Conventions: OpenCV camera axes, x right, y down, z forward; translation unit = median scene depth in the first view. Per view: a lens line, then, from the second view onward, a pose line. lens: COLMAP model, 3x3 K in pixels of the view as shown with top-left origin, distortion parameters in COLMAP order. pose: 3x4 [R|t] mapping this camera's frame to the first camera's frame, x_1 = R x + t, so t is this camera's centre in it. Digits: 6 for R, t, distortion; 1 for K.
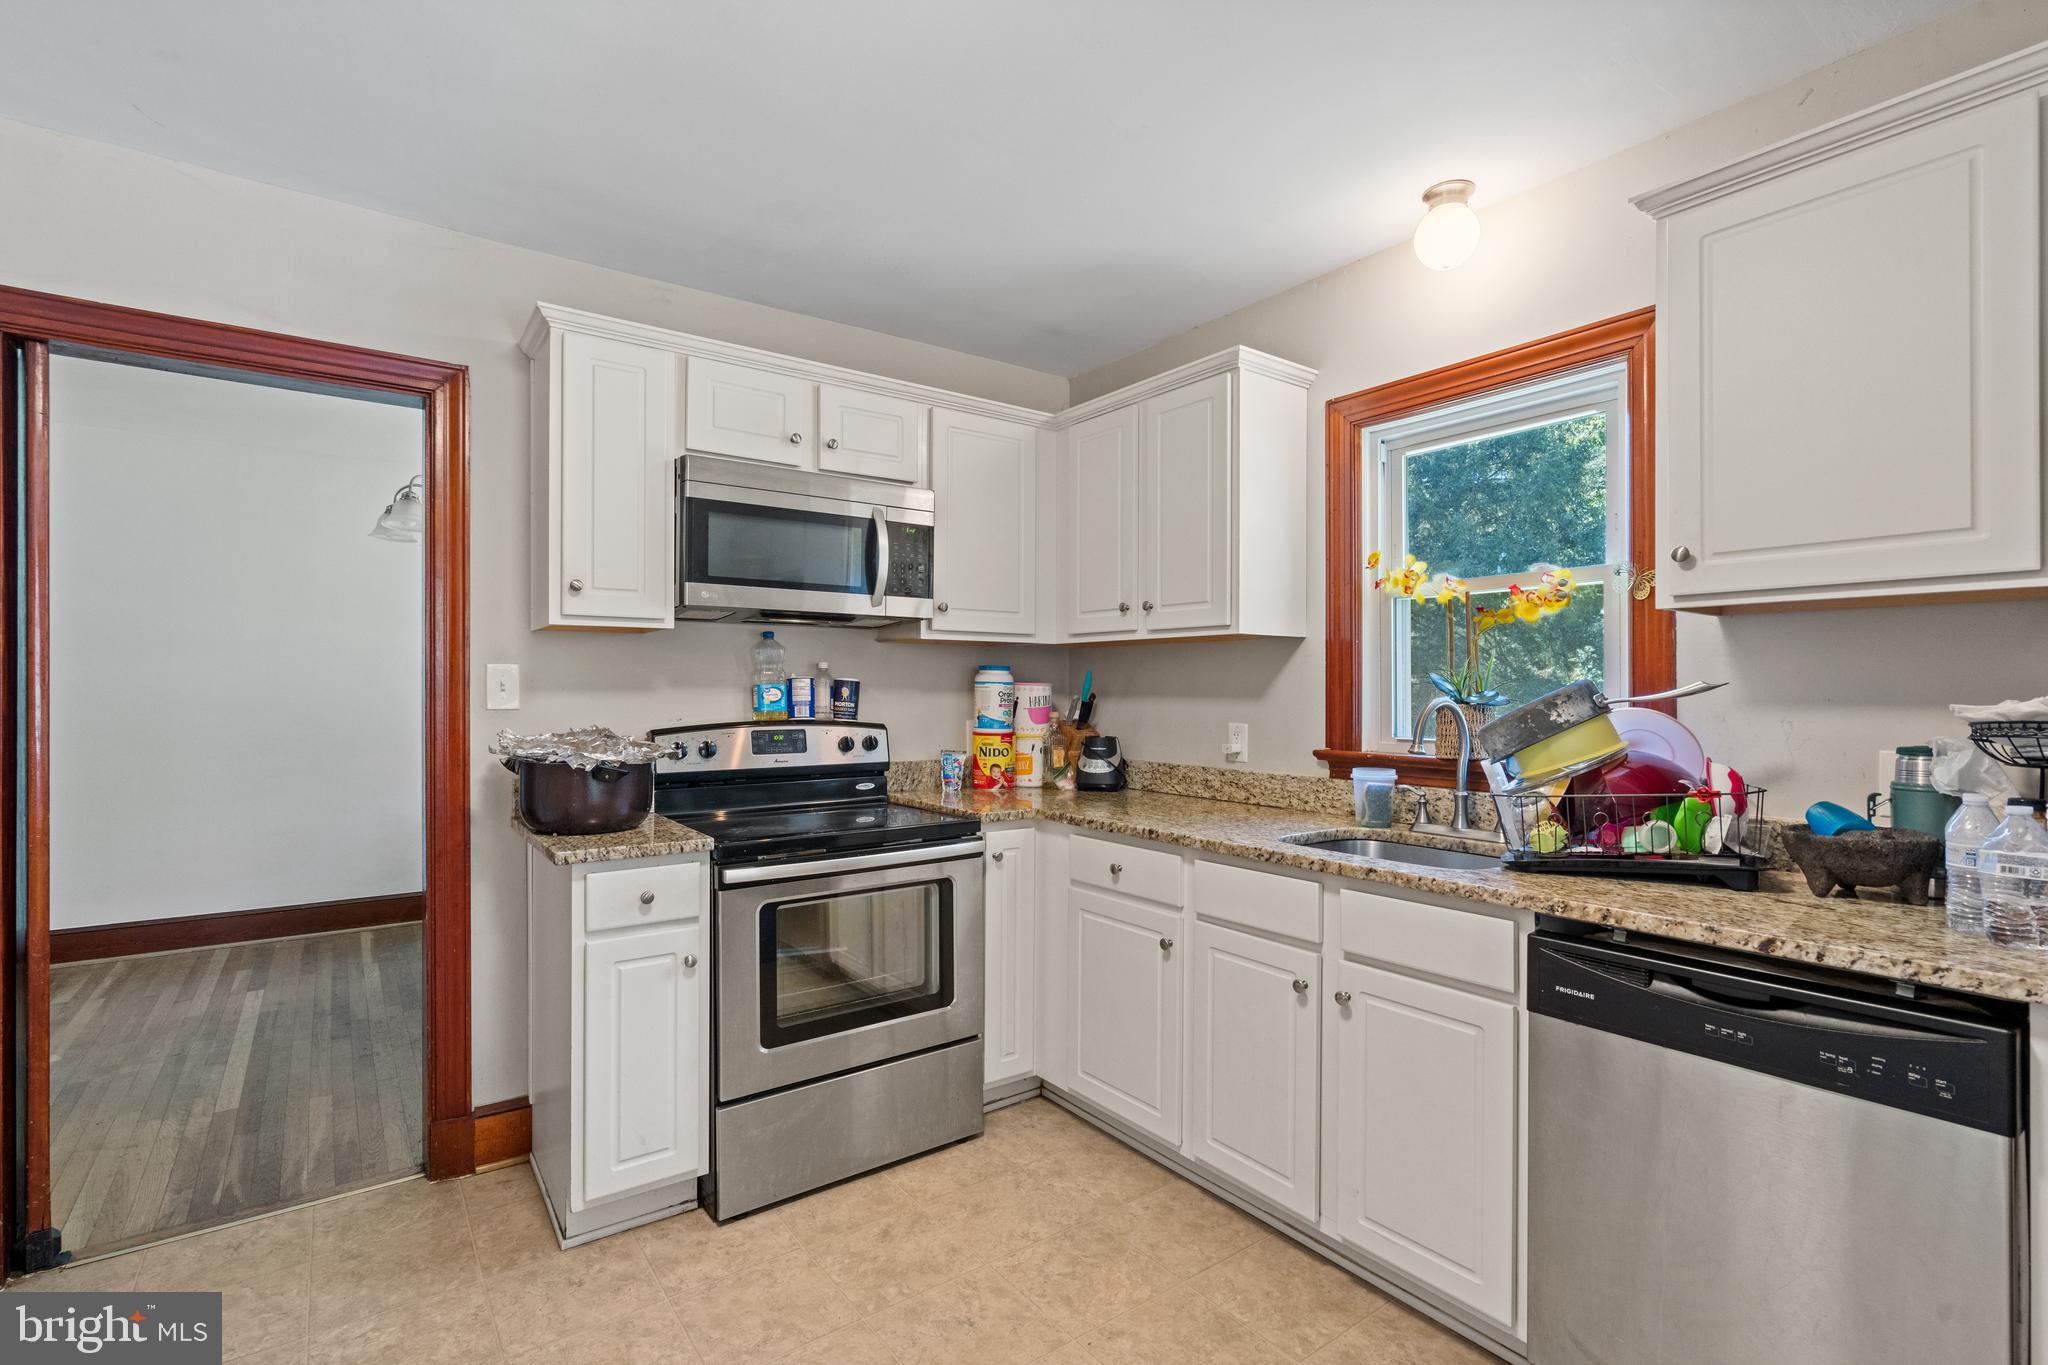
lens RADIAL K [[965.8, 0, 1028.4], [0, 965.8, 683.3], [0, 0, 1]] dist [-0.000979, -0.000044]
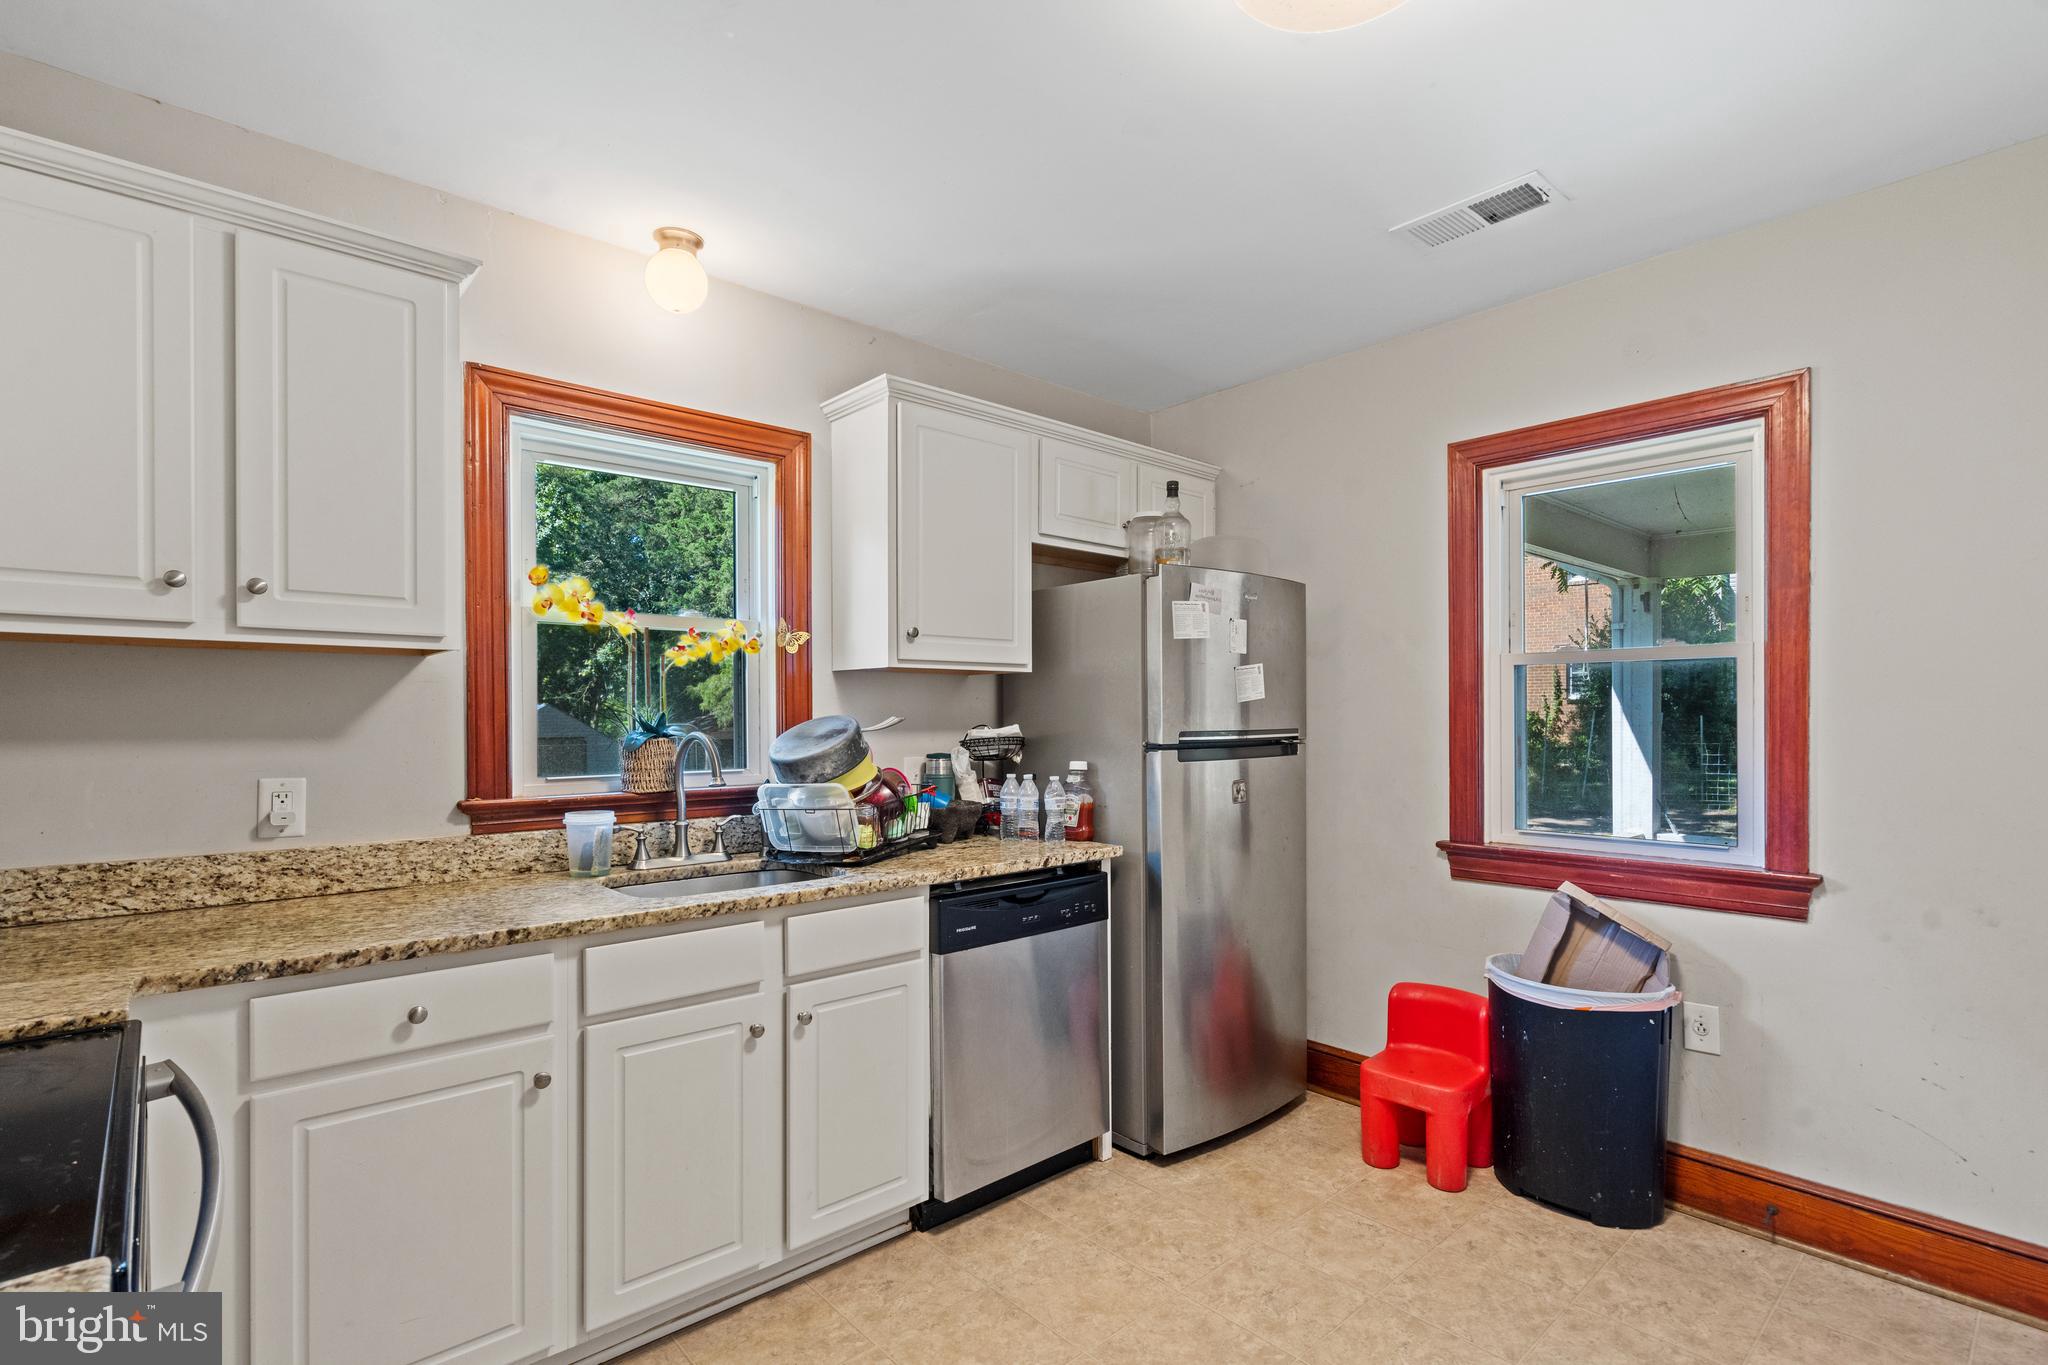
lens RADIAL K [[965.8, 0, 1058.9], [0, 965.8, 716.2], [0, 0, 1]] dist [-0.000979, -0.000044]
pose [[-0.120539, -0.004480, 0.992698, -0.637460], [-0.006217, 0.999974, 0.003758, -0.007964], [-0.992689, -0.005718, -0.120564, 0.722564]]
